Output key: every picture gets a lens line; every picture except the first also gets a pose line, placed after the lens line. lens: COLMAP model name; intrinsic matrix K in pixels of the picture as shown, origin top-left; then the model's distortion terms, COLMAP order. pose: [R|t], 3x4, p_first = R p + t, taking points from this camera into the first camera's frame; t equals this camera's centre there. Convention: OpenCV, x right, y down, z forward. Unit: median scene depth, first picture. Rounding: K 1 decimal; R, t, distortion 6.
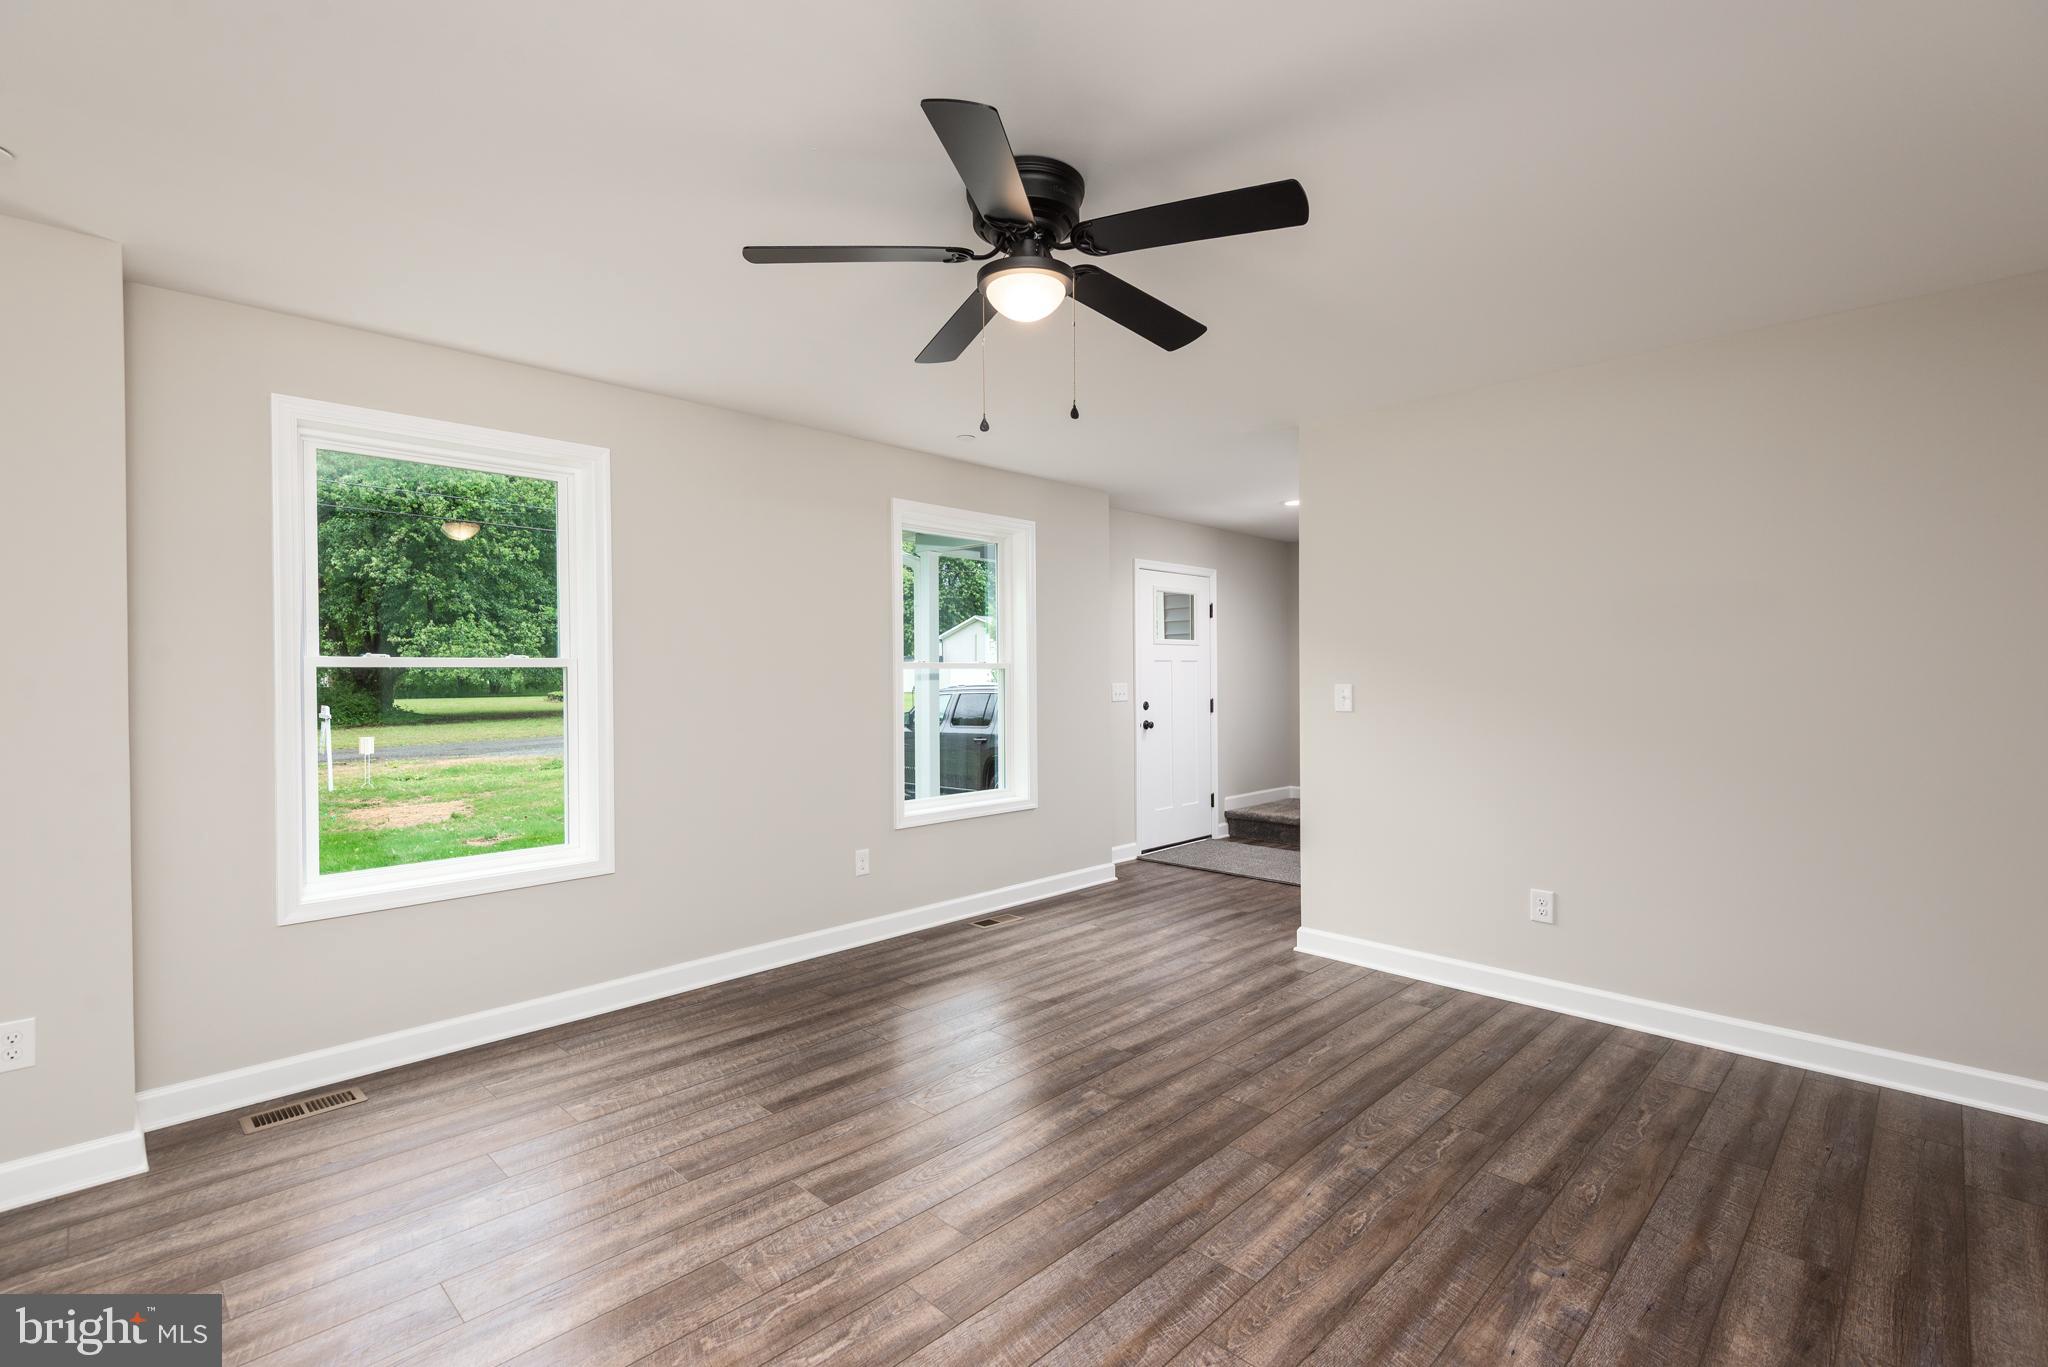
lens RADIAL K [[933.2, 0, 1018.6], [0, 933.2, 681.5], [0, 0, 1]] dist [0.017953, -0.002413]
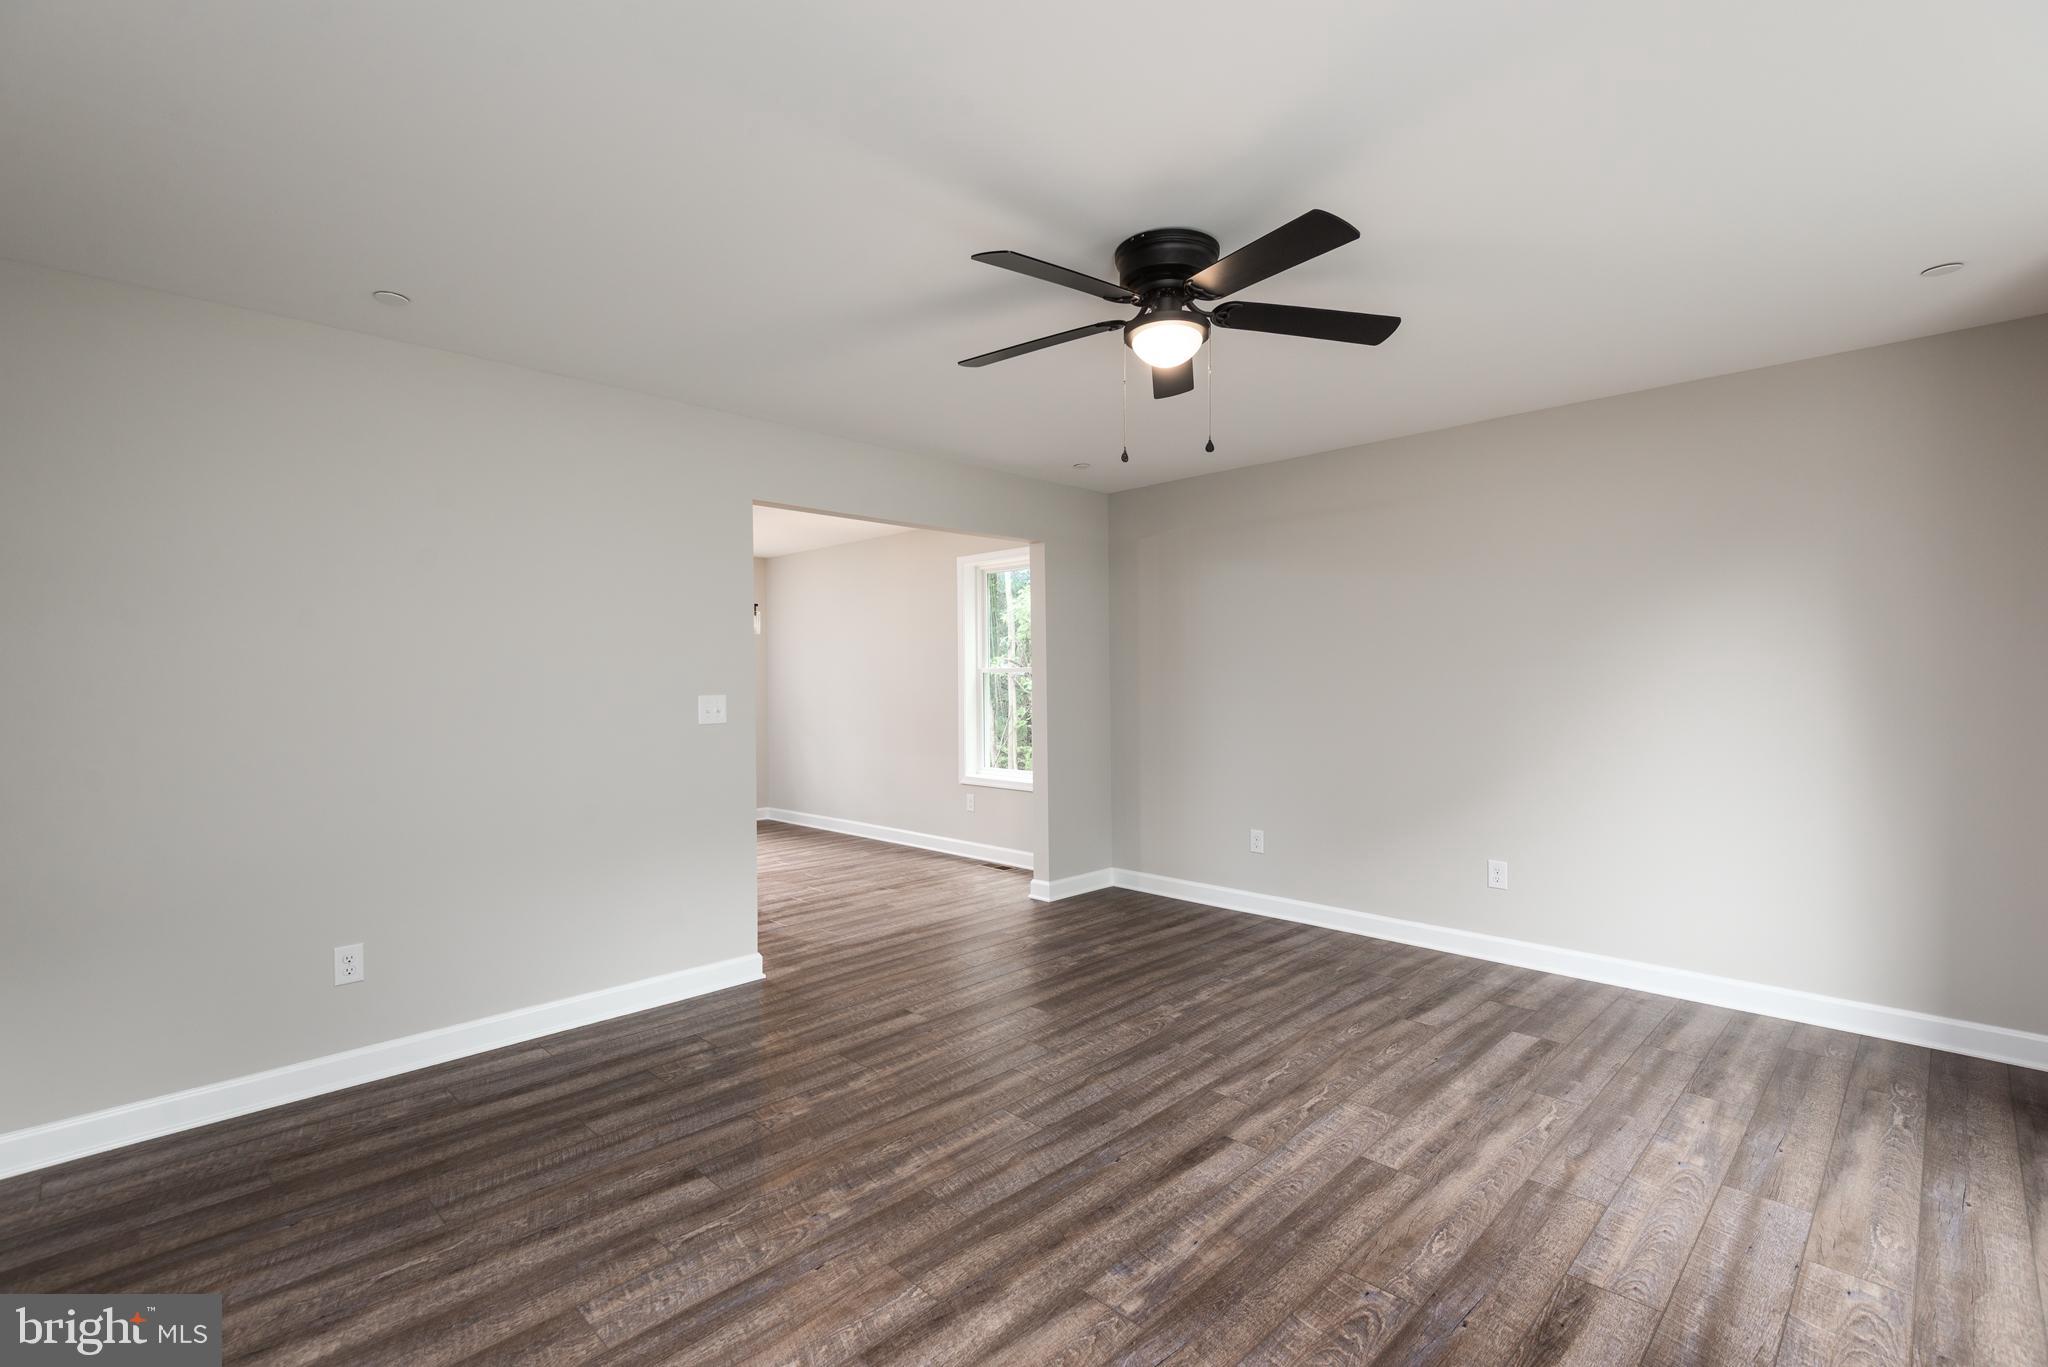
lens RADIAL K [[933.2, 0, 1028.3], [0, 933.2, 681.1], [0, 0, 1]] dist [0.017953, -0.002413]
pose [[-0.999910, 0.012516, -0.004816, 0.178640], [0.012487, 0.999904, 0.005954, -0.010014], [0.004890, 0.005893, -0.999971, 2.012267]]
